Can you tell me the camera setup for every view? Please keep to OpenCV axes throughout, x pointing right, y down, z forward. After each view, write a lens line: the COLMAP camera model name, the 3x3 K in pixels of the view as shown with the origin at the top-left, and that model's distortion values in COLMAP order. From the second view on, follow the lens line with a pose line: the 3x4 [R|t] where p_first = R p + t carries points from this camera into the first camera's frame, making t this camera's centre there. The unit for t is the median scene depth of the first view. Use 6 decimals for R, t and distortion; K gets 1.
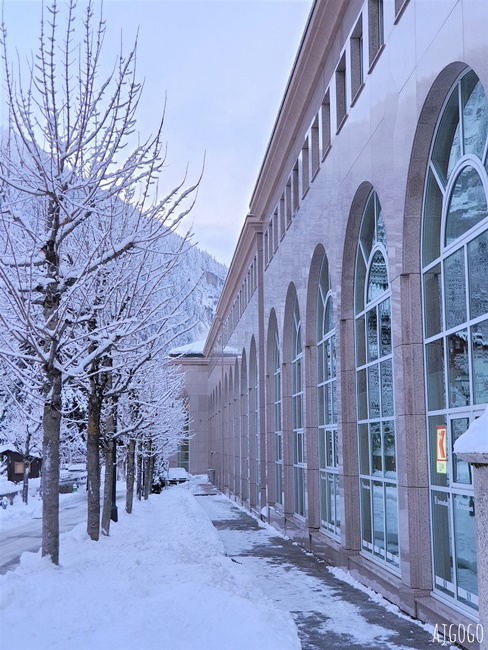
lens RADIAL K [[968.5, 0, 243.6], [0, 968.5, 323.7], [0, 0, 1]] dist [0.081009, 0.000000]
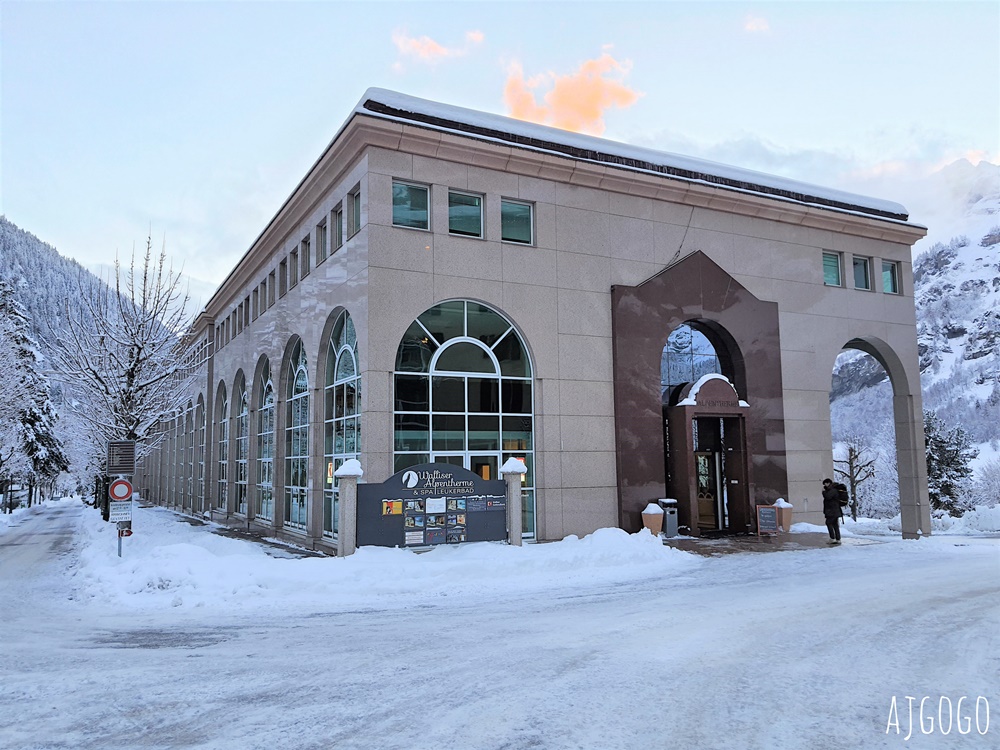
lens RADIAL K [[777.3, 0, 501.9], [0, 777.3, 373.0], [0, 0, 1]] dist [0.086284, -0.130764]
pose [[0.914768, 0.044624, 0.401508, -0.122995], [-0.046753, 0.998896, -0.004501, -0.080767], [-0.401265, -0.014654, 0.915845, -0.590624]]
